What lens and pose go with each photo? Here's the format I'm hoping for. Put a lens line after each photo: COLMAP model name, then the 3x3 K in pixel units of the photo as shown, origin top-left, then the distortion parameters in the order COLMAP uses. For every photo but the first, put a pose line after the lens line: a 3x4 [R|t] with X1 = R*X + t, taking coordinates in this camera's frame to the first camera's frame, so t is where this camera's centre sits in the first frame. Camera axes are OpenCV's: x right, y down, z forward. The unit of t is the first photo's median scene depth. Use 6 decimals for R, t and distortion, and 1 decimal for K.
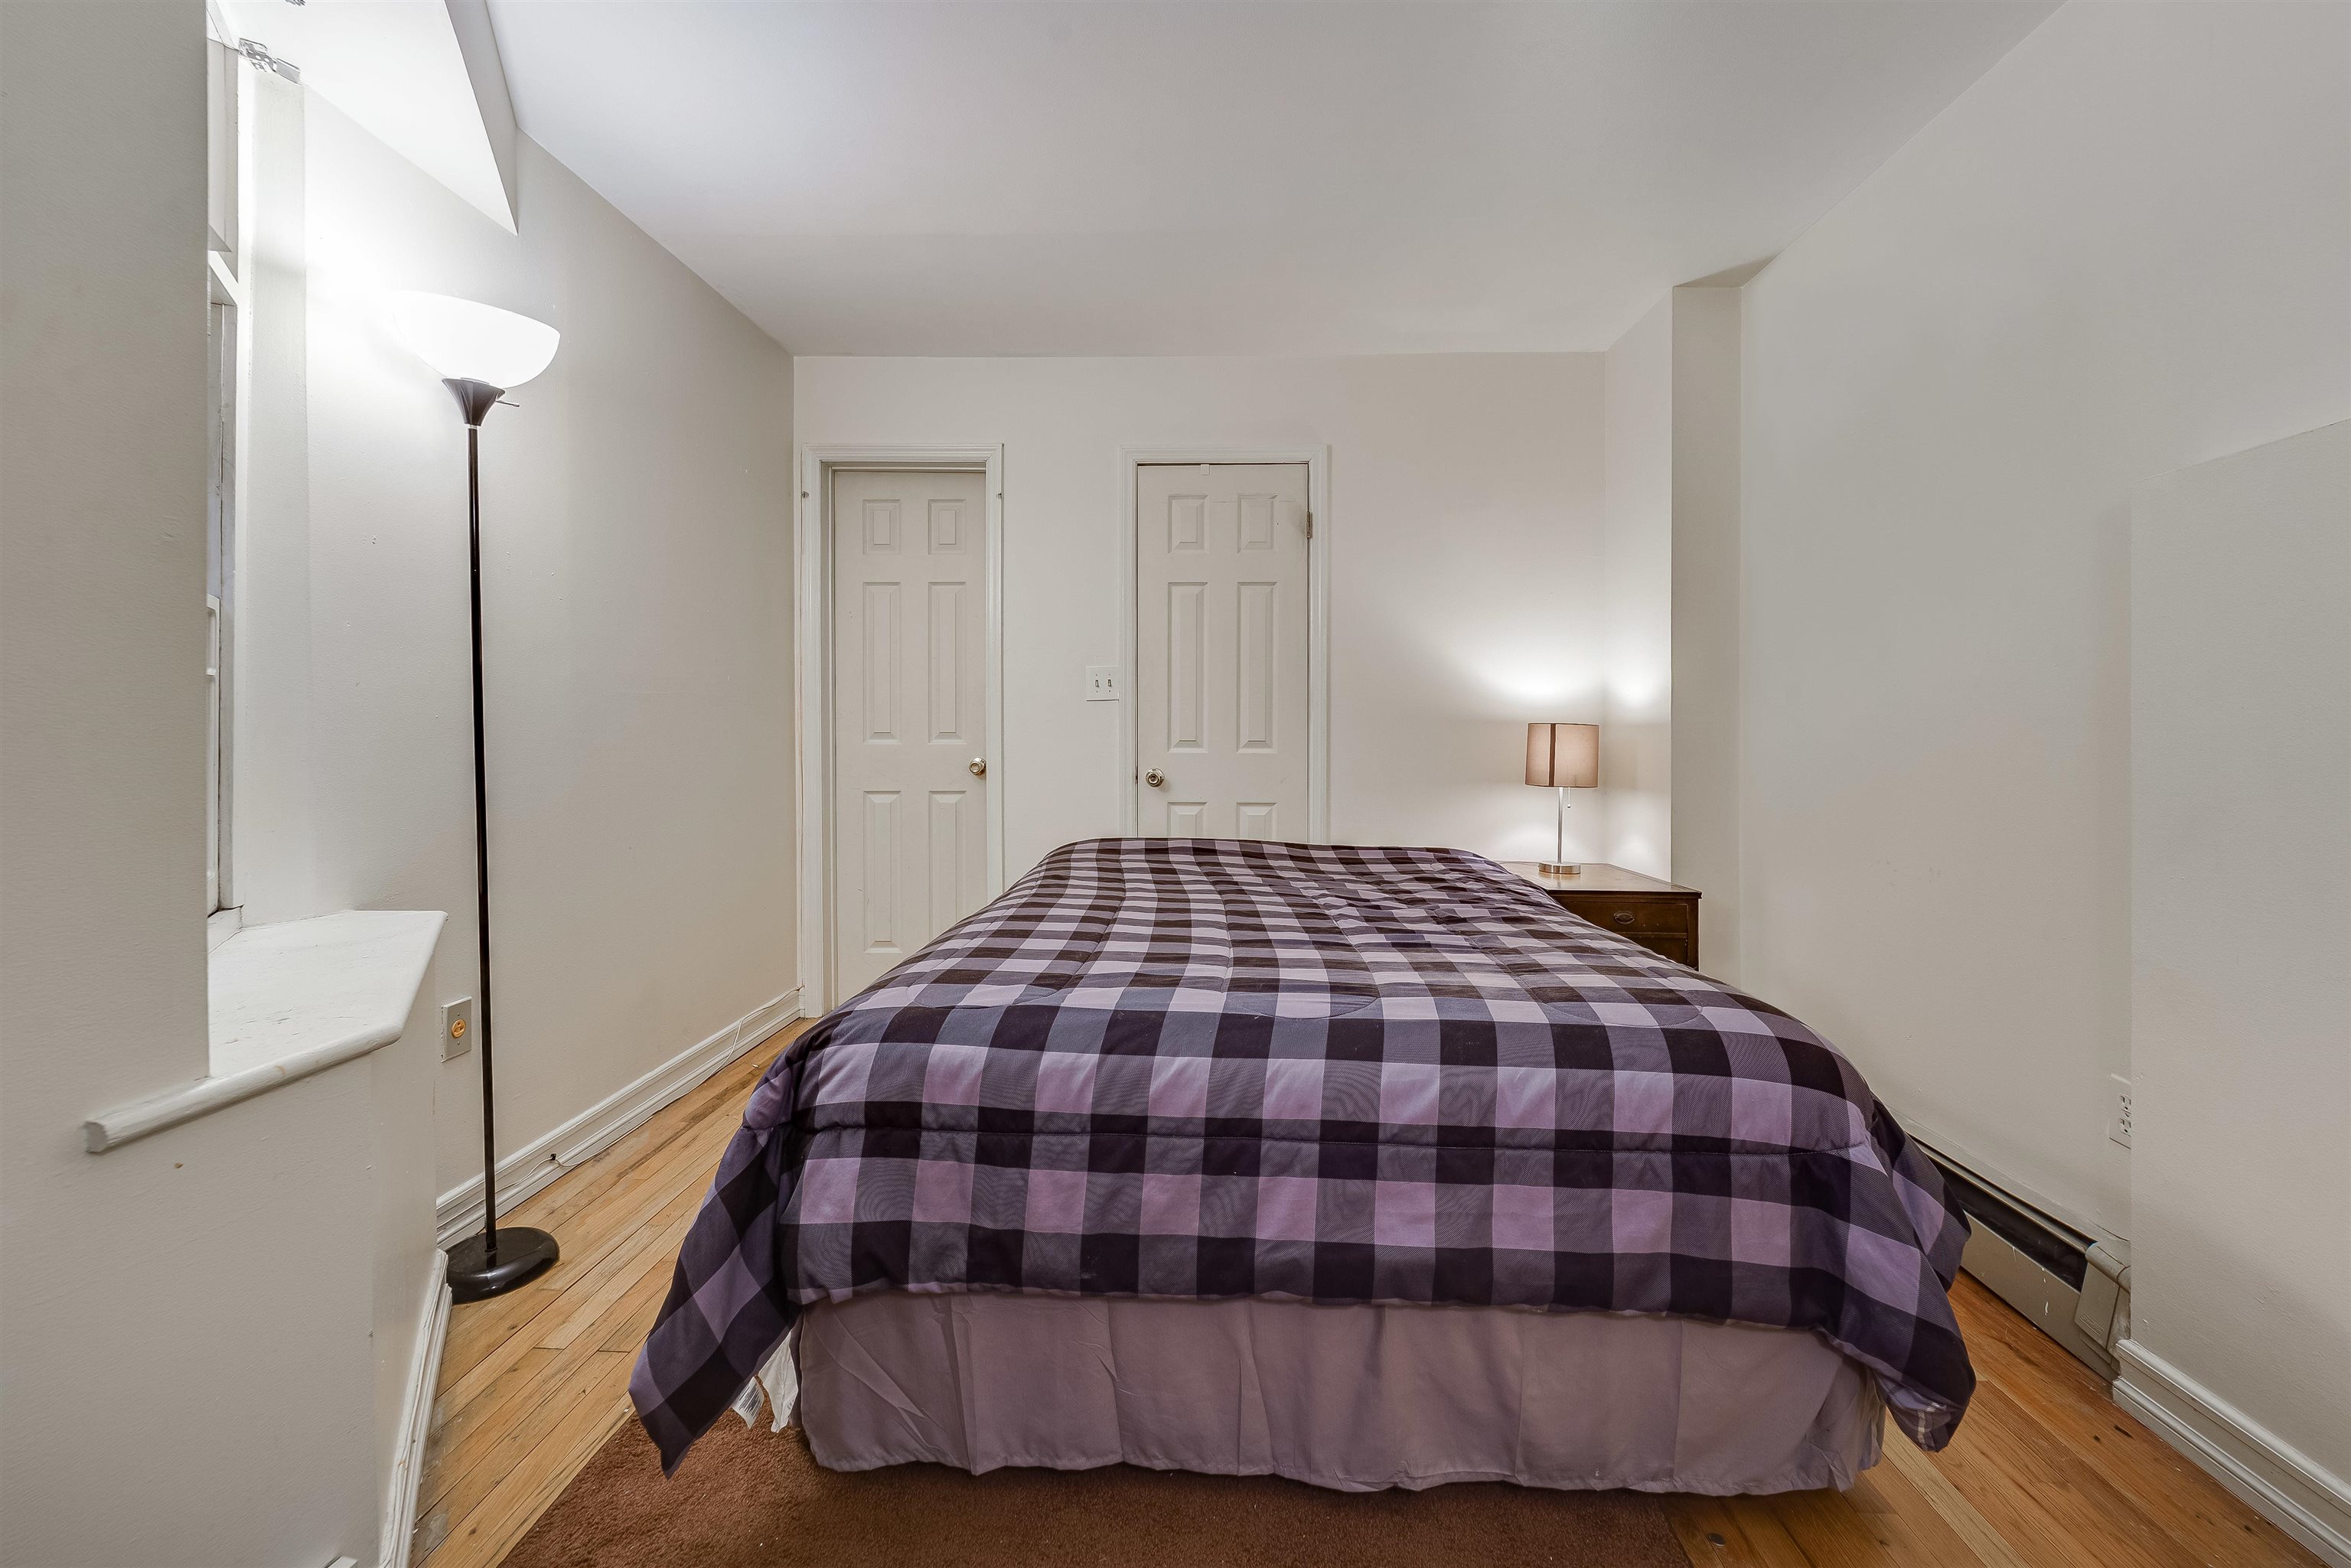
lens RADIAL K [[957.8, 0, 1184.2], [0, 957.8, 738.8], [0, 0, 1]] dist [0.000571, -0.003185]
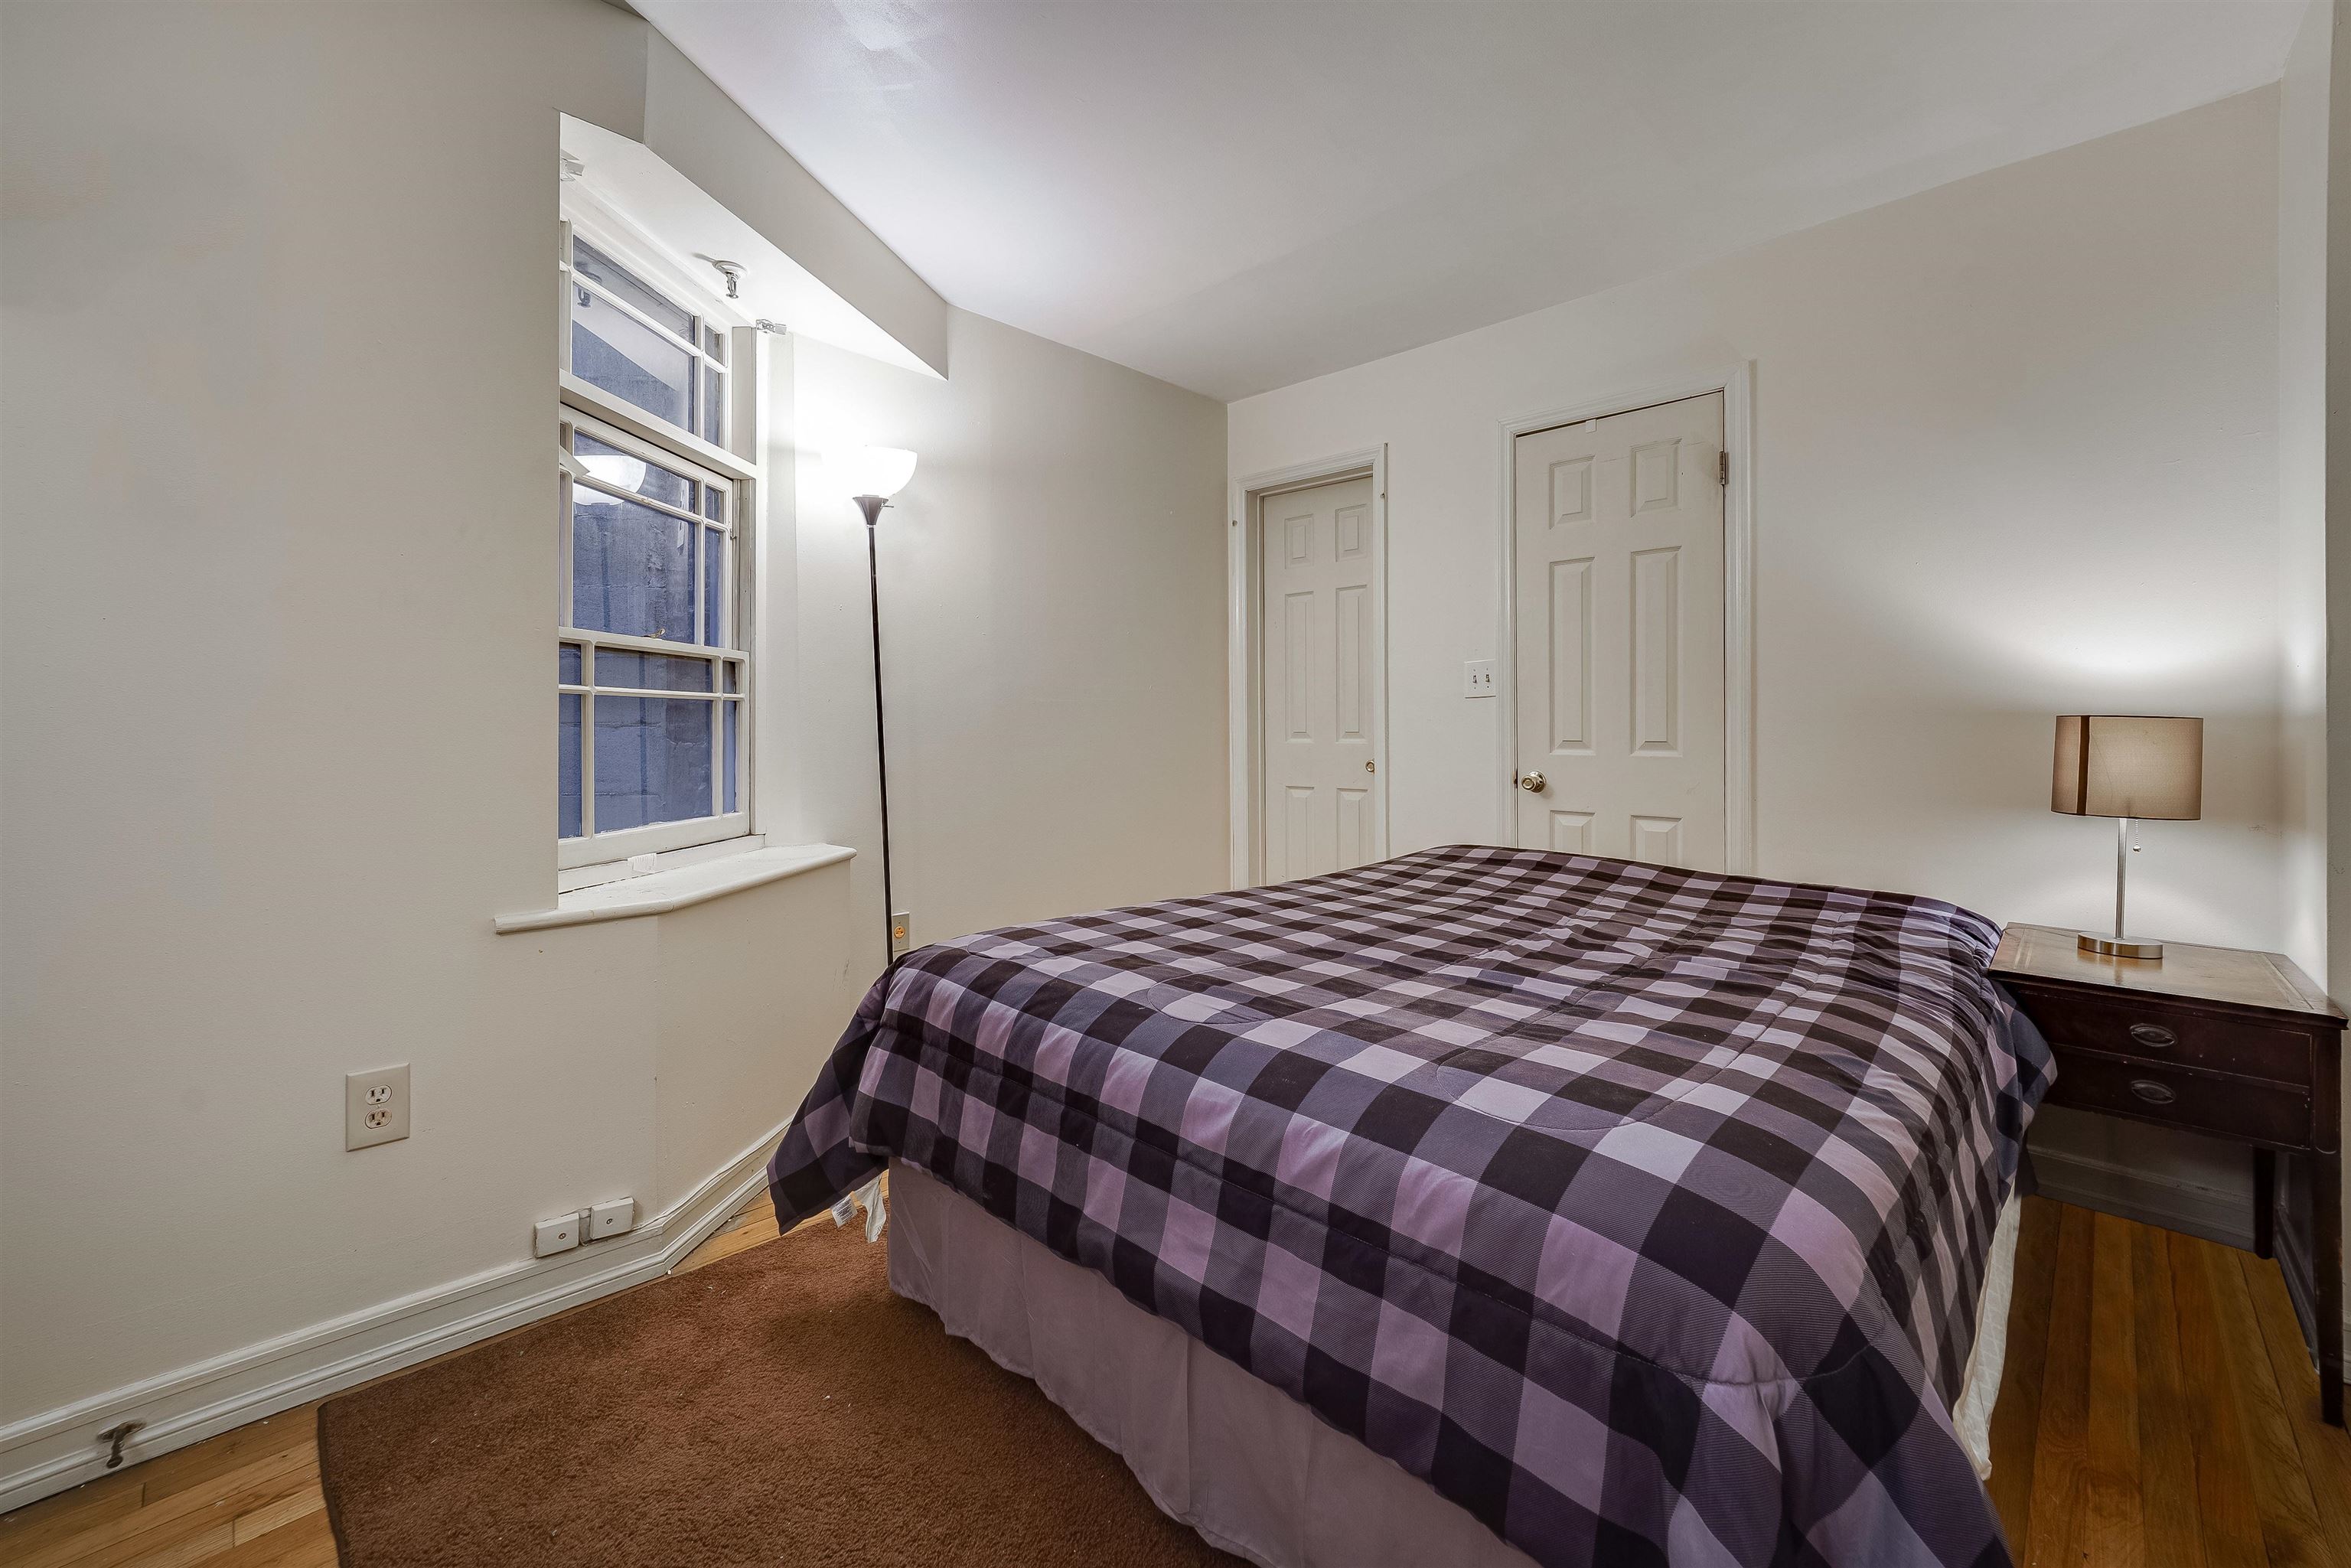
lens RADIAL K [[957.8, 0, 1167.8], [0, 957.8, 737.4], [0, 0, 1]] dist [0.000571, -0.003185]
pose [[0.739077, 0.002474, -0.673616, 0.788518], [-0.004952, 0.999986, -0.001761, 0.005025], [0.673603, 0.004637, 0.739079, 0.268438]]
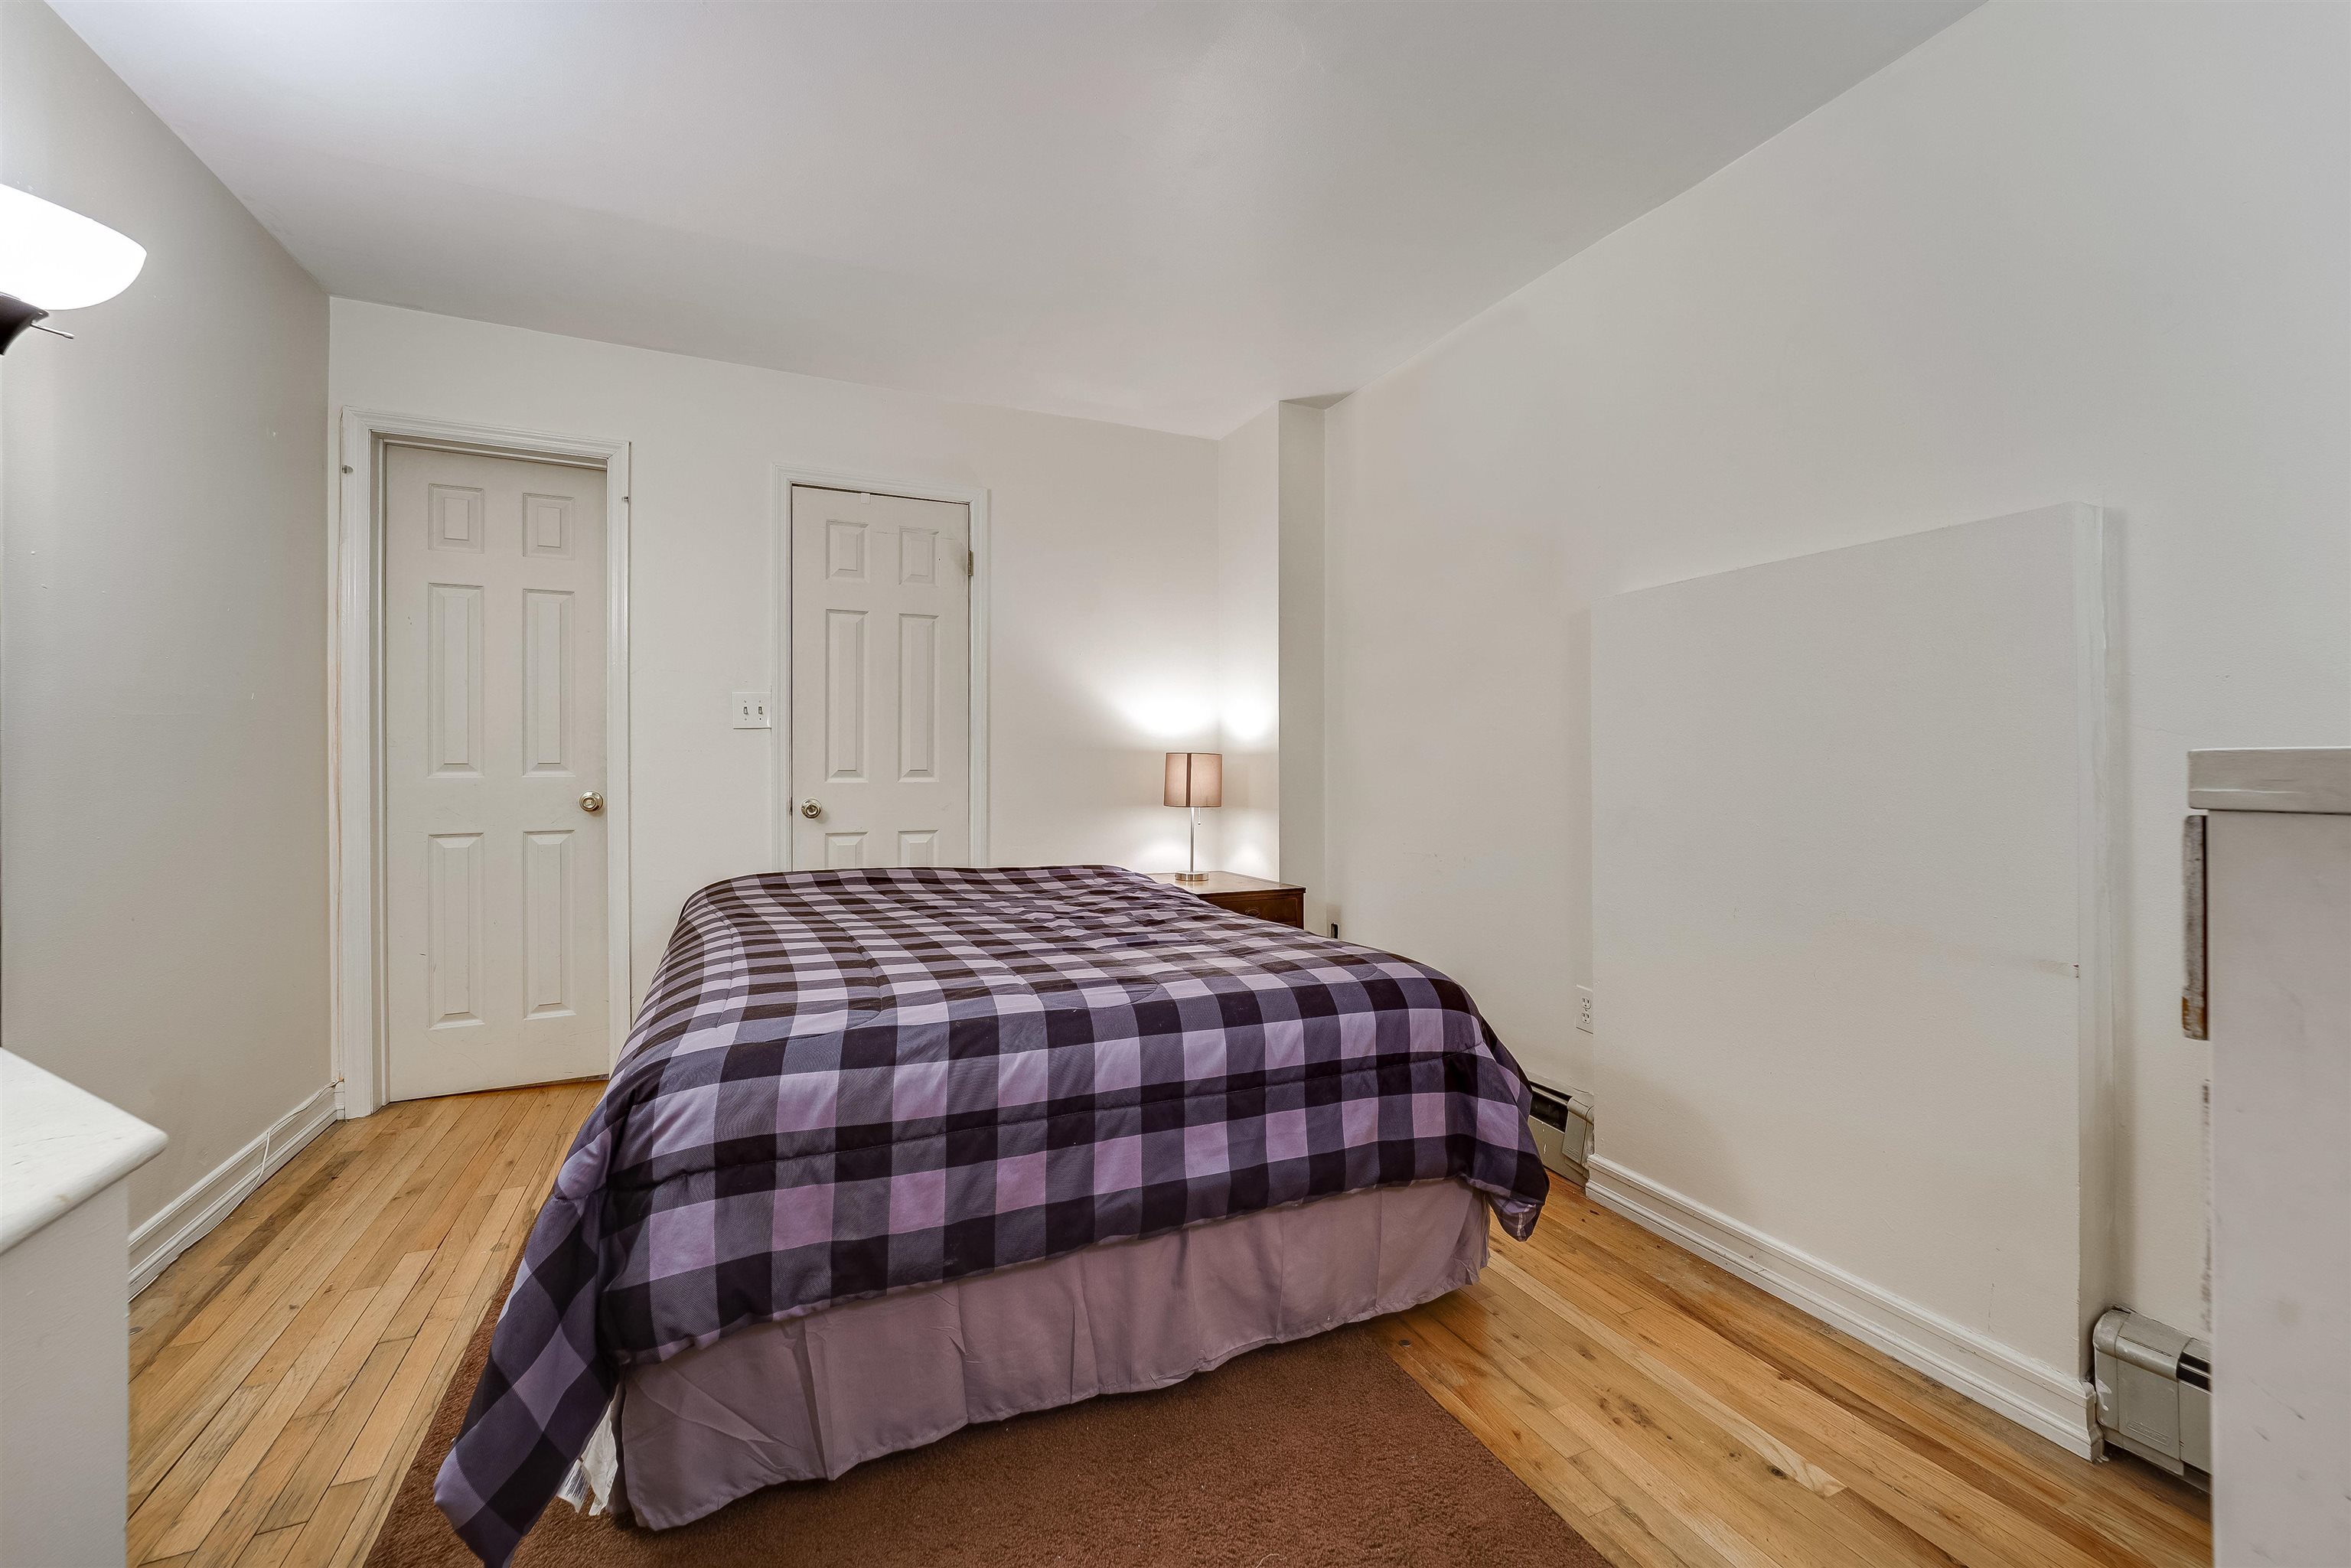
lens RADIAL K [[957.8, 0, 1193.3], [0, 957.8, 762.0], [0, 0, 1]] dist [0.000571, -0.003185]
pose [[0.890550, -0.004884, 0.454859, -0.328344], [0.005696, 0.999984, -0.000413, -0.011135], [-0.454850, 0.002958, 0.890563, -0.104349]]
